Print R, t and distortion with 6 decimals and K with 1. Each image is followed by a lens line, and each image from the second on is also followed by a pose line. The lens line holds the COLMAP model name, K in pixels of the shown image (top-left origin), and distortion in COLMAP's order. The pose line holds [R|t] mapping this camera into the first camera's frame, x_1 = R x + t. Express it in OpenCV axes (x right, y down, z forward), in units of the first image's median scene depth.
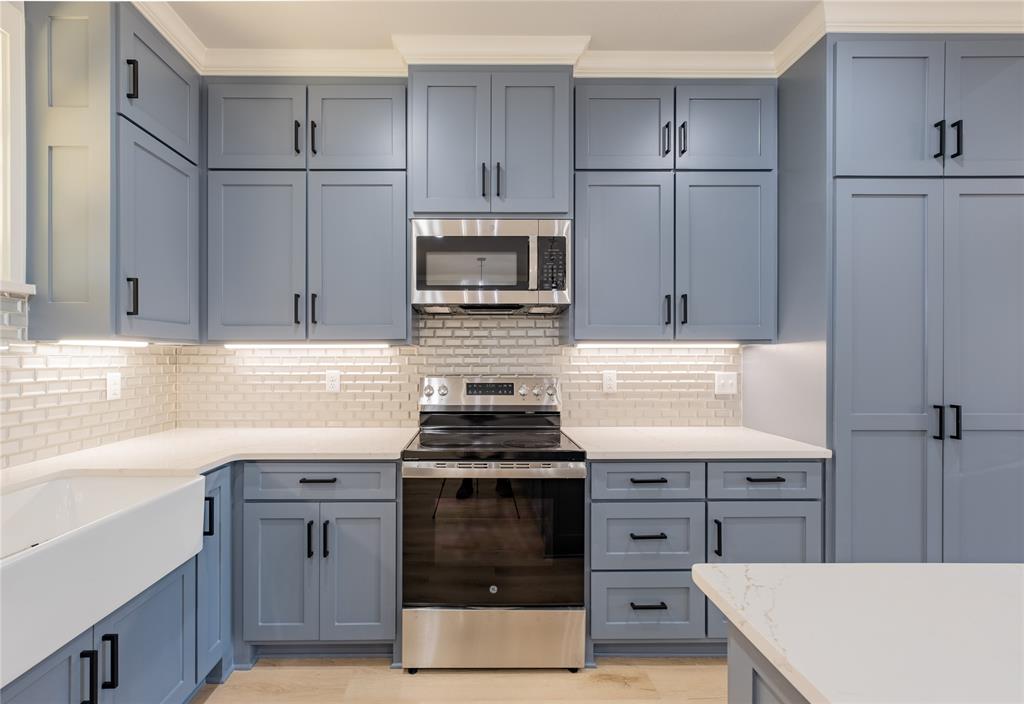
lens RADIAL K [[499.1, 0, 503.9], [0, 499.1, 352.1], [0, 0, 1]] dist [-0.000145, 0.000804]
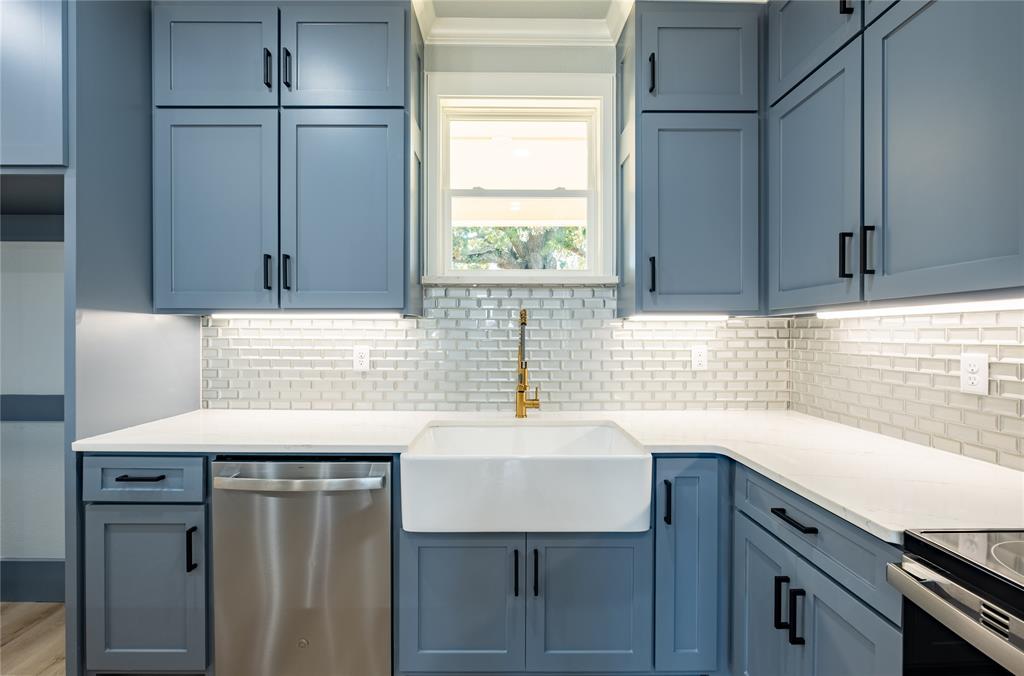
lens RADIAL K [[449.3, 0, 508.6], [0, 449.3, 339.9], [0, 0, 1]] dist [-0.001724, 0.000660]
pose [[0.005948, 0.013865, -0.999886, 0.196111], [0.012323, 0.999827, 0.013938, 0.011736], [0.999906, -0.012404, 0.005776, 0.615724]]
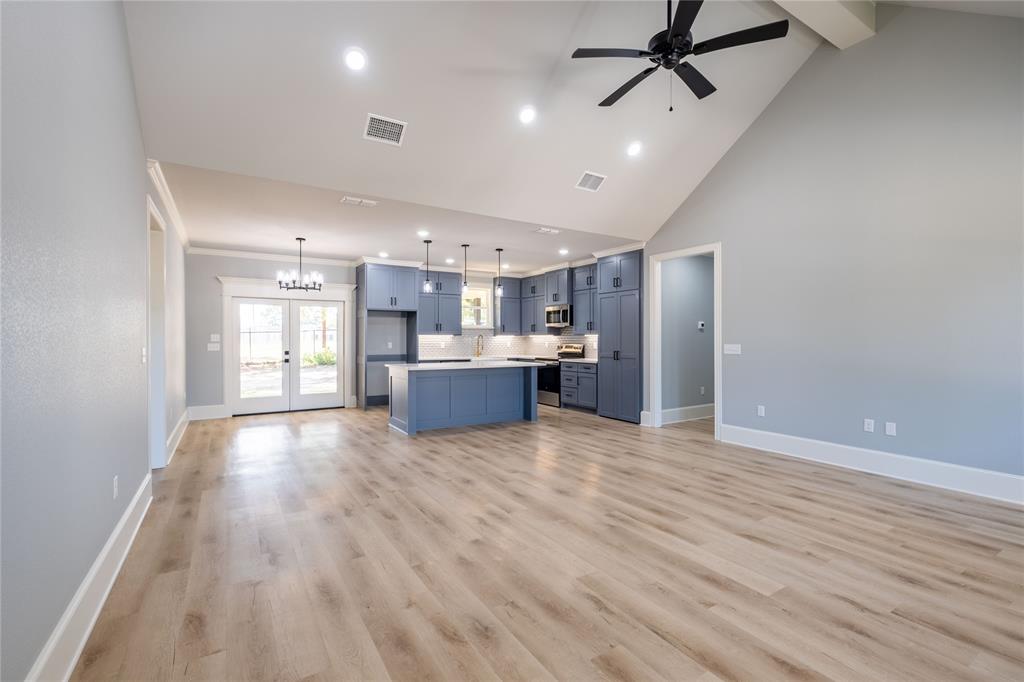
lens RADIAL K [[449.3, 0, 506.4], [0, 449.3, 343.0], [0, 0, 1]] dist [-0.001724, 0.000660]
pose [[0.519621, 0.008267, -0.854357, 3.322665], [0.012322, 0.999777, 0.017169, -0.026269], [0.854308, -0.019449, 0.519403, -1.495866]]
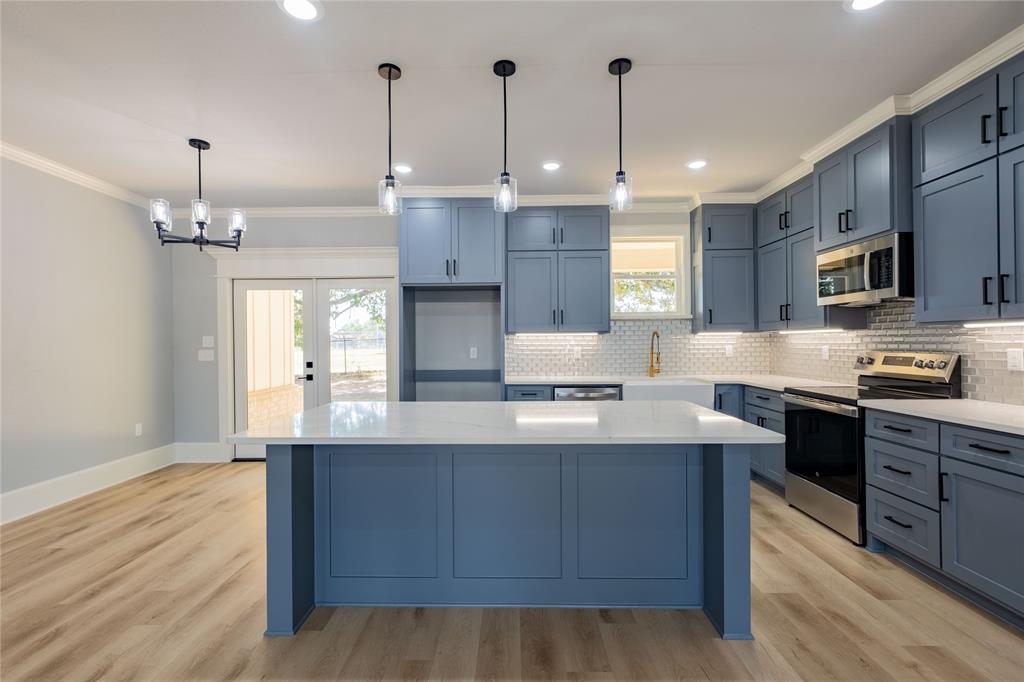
lens RADIAL K [[449.3, 0, 512.3], [0, 449.3, 344.3], [0, 0, 1]] dist [-0.001724, 0.000660]
pose [[-0.018371, 0.005279, -0.999817, 1.477317], [0.021721, 0.999752, 0.004879, 0.002342], [0.999595, -0.021627, -0.018481, -0.003532]]
